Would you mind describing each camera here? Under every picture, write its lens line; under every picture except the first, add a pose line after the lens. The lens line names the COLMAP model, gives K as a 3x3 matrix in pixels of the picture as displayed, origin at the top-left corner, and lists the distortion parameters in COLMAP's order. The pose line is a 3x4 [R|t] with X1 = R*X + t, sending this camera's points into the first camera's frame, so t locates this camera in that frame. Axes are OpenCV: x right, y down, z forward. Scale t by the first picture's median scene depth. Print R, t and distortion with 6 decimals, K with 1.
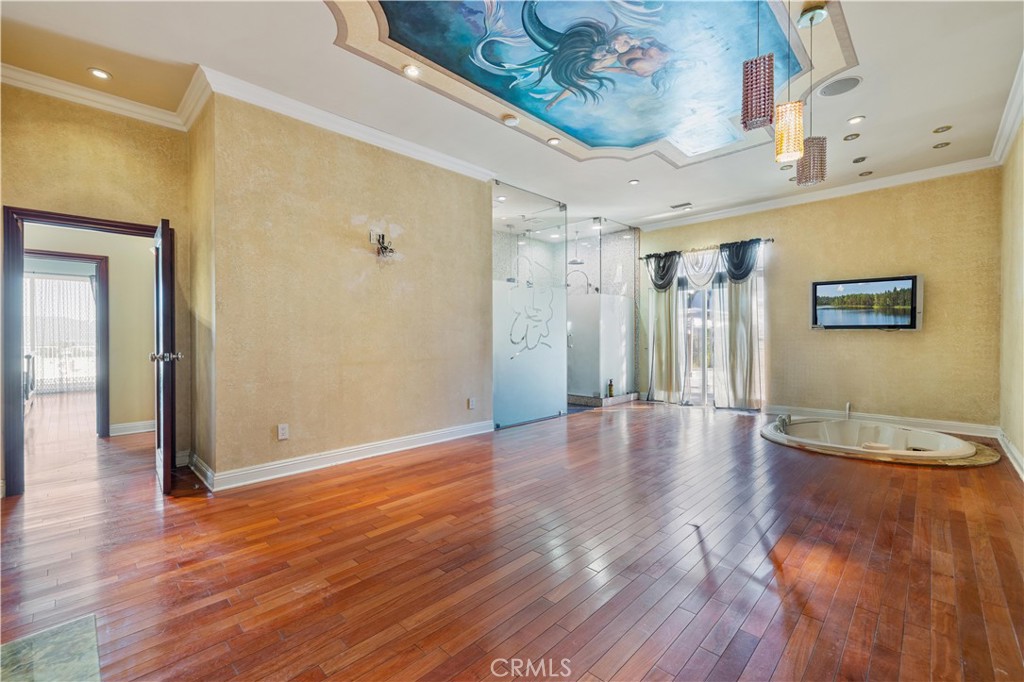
lens RADIAL K [[435.3, 0, 501.9], [0, 435.3, 338.8], [0, 0, 1]] dist [-0.003028, -0.000049]
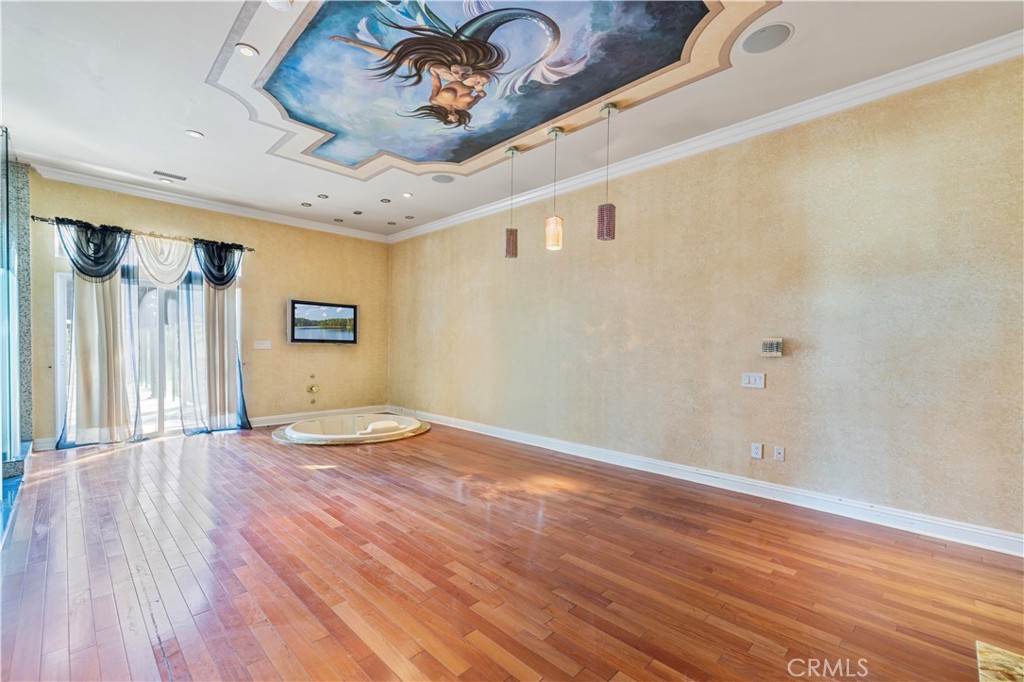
lens RADIAL K [[439.4, 0, 513.2], [0, 439.4, 359.1], [0, 0, 1]] dist [0.001301, 0.000060]
pose [[-0.014522, -0.028224, 0.999496, -0.409549], [-0.005804, 0.999587, 0.028143, -0.014463], [-0.999878, -0.005393, -0.014680, 0.459867]]
